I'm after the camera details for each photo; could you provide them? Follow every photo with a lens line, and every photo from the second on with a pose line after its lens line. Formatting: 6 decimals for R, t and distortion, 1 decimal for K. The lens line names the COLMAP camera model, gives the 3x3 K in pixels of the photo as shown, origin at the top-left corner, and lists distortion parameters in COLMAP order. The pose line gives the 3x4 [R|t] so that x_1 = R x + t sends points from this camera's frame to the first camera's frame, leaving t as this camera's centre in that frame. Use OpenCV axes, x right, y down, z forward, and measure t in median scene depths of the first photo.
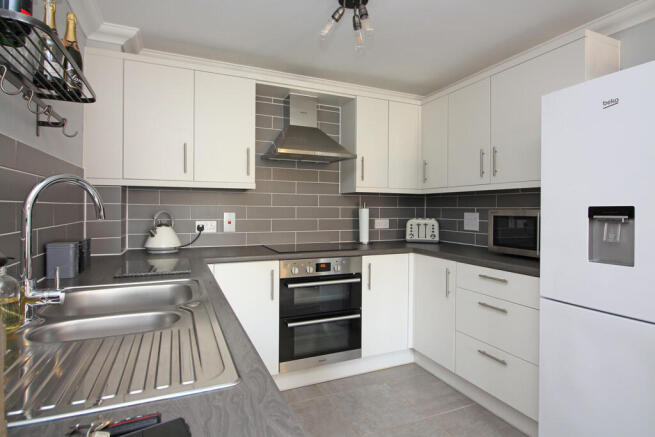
lens RADIAL K [[355.7, 0, 328.1], [0, 355.7, 214.3], [0, 0, 1]] dist [0.020230, 0.000851]
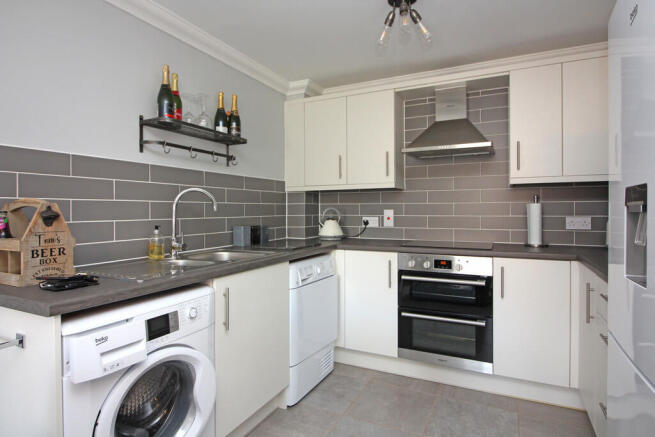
lens RADIAL K [[355.7, 0, 330.8], [0, 355.7, 216.6], [0, 0, 1]] dist [0.020230, 0.000851]
pose [[0.654894, 0.003658, -0.755712, 0.494644], [-0.004291, 0.999990, 0.001123, 0.018098], [0.755708, 0.002507, 0.654903, 0.126385]]
